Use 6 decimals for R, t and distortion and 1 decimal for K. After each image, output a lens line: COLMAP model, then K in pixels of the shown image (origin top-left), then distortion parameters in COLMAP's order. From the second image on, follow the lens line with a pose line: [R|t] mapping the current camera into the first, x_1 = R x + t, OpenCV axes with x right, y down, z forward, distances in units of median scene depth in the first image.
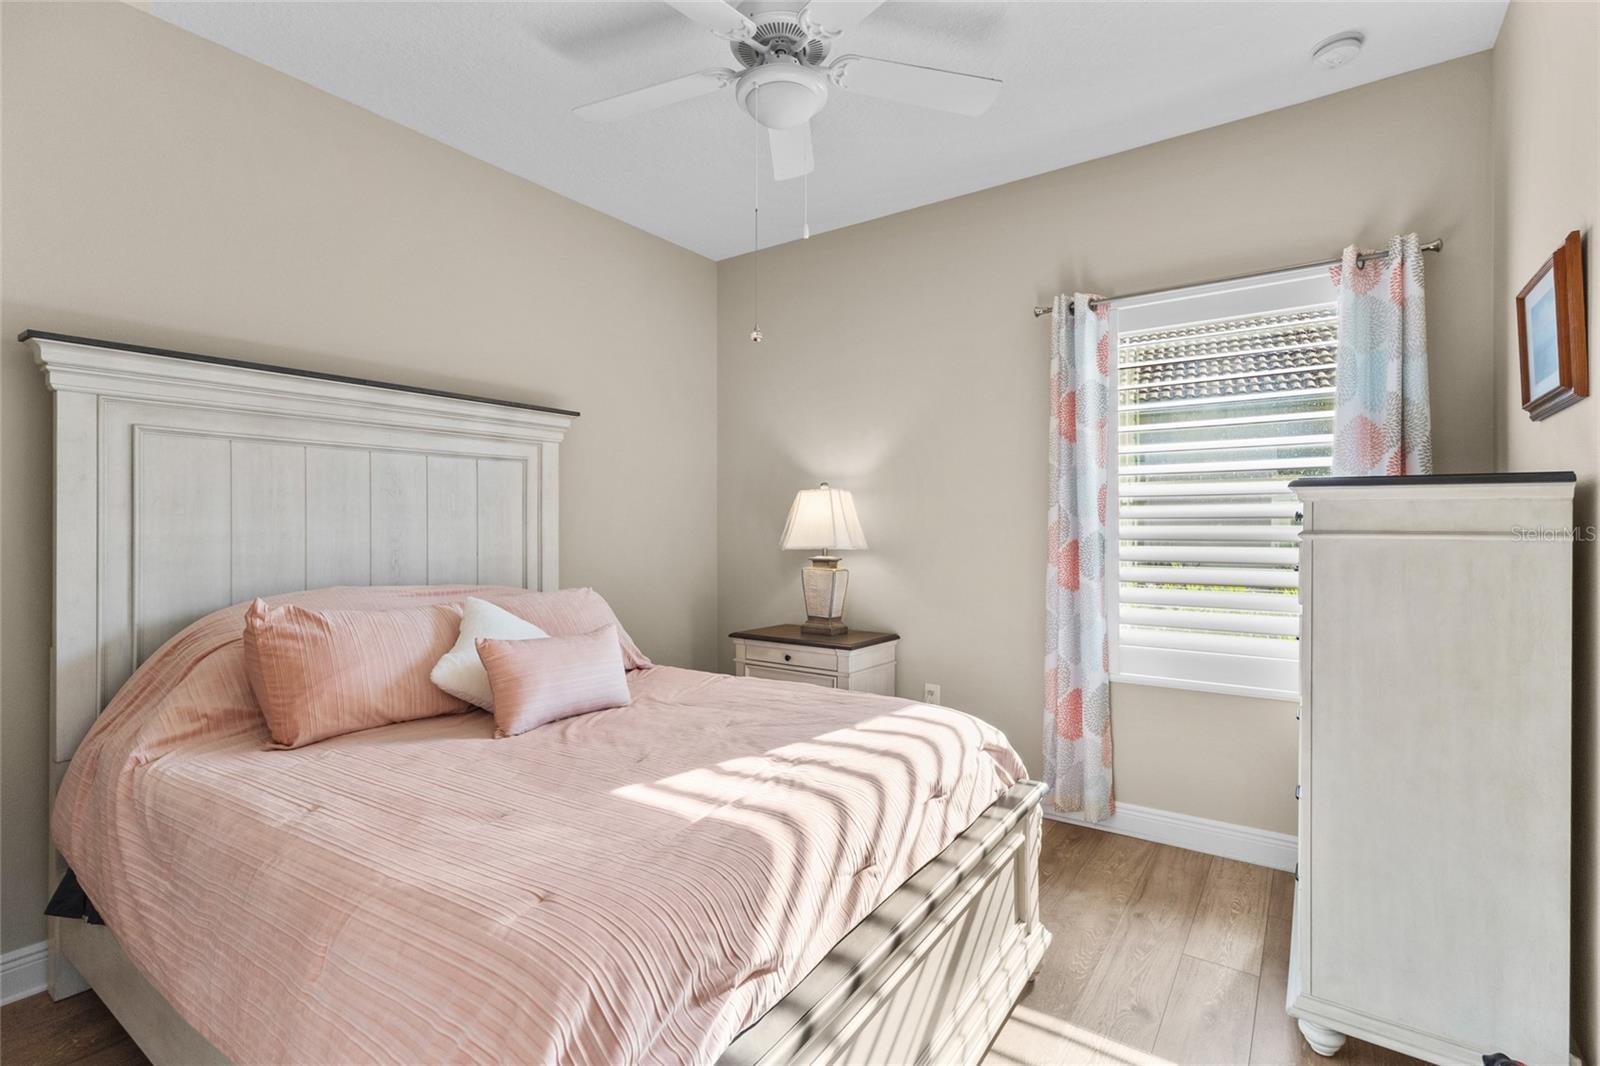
lens RADIAL K [[737.4, 0, 801.7], [0, 737.4, 527.5], [0, 0, 1]] dist [0.003980, -0.000195]
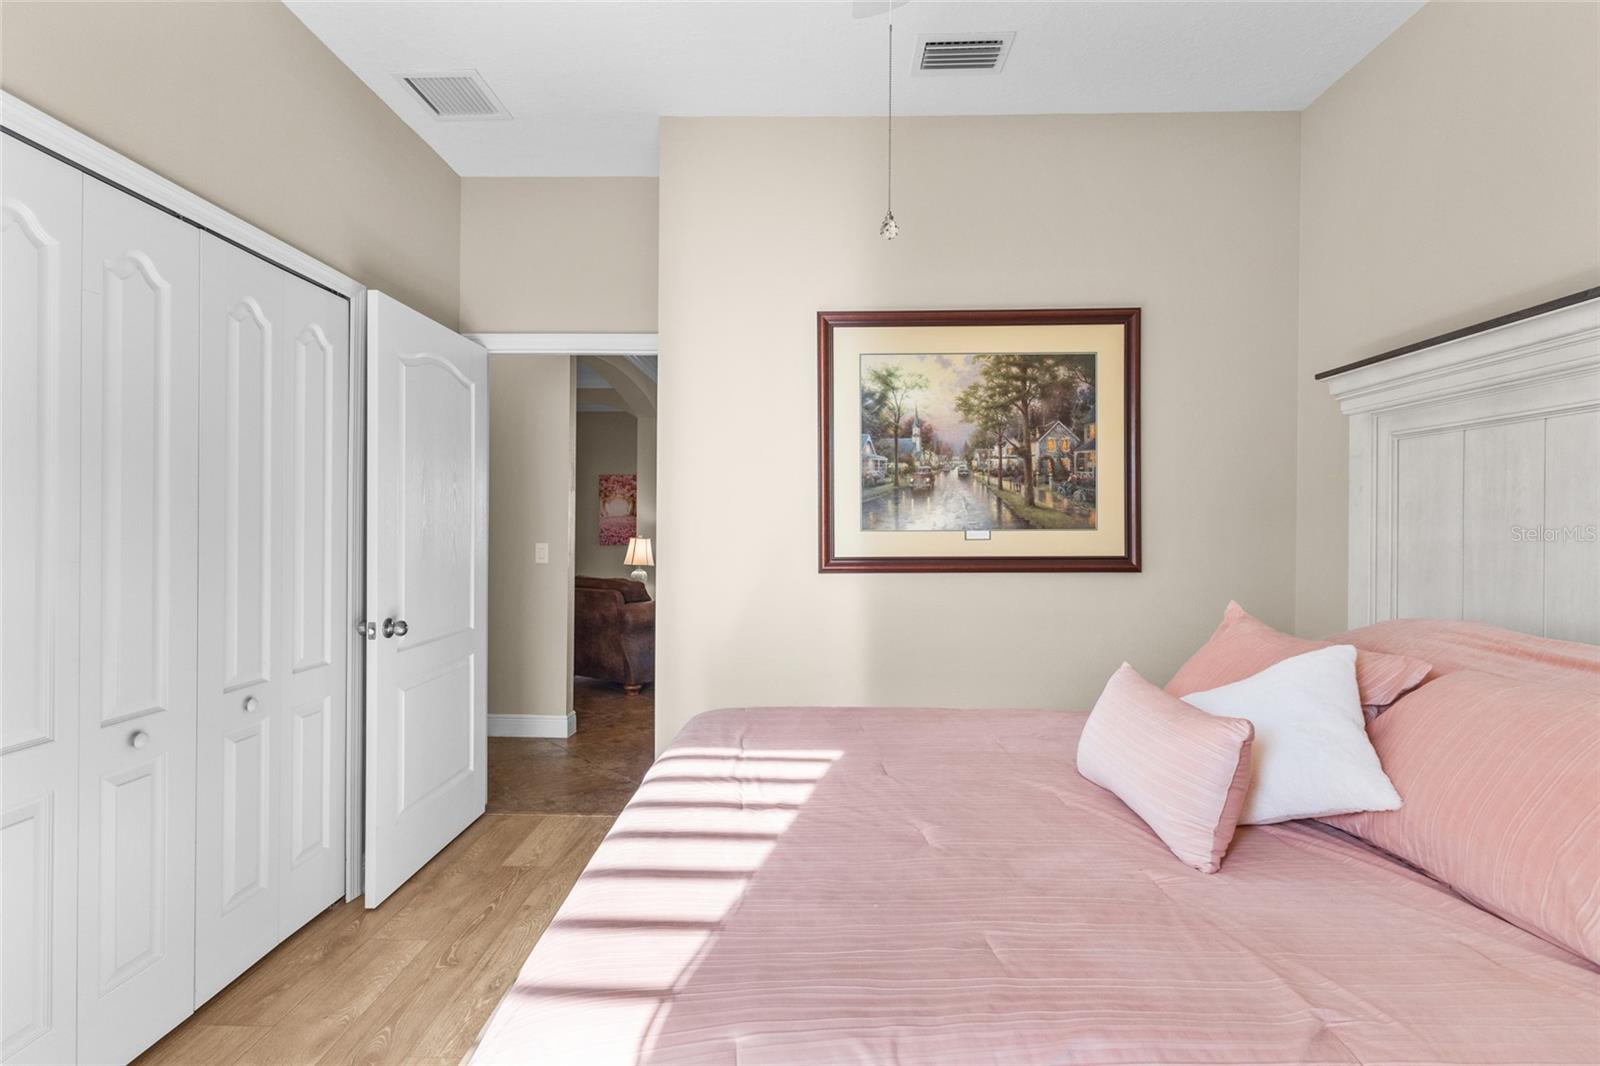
lens RADIAL K [[737.4, 0, 799.2], [0, 737.4, 528.7], [0, 0, 1]] dist [0.003980, -0.000195]
pose [[-0.831387, 0.003870, -0.555680, 0.308509], [0.003056, 0.999992, 0.002392, -0.011550], [0.555685, 0.000291, -0.831393, 1.265649]]
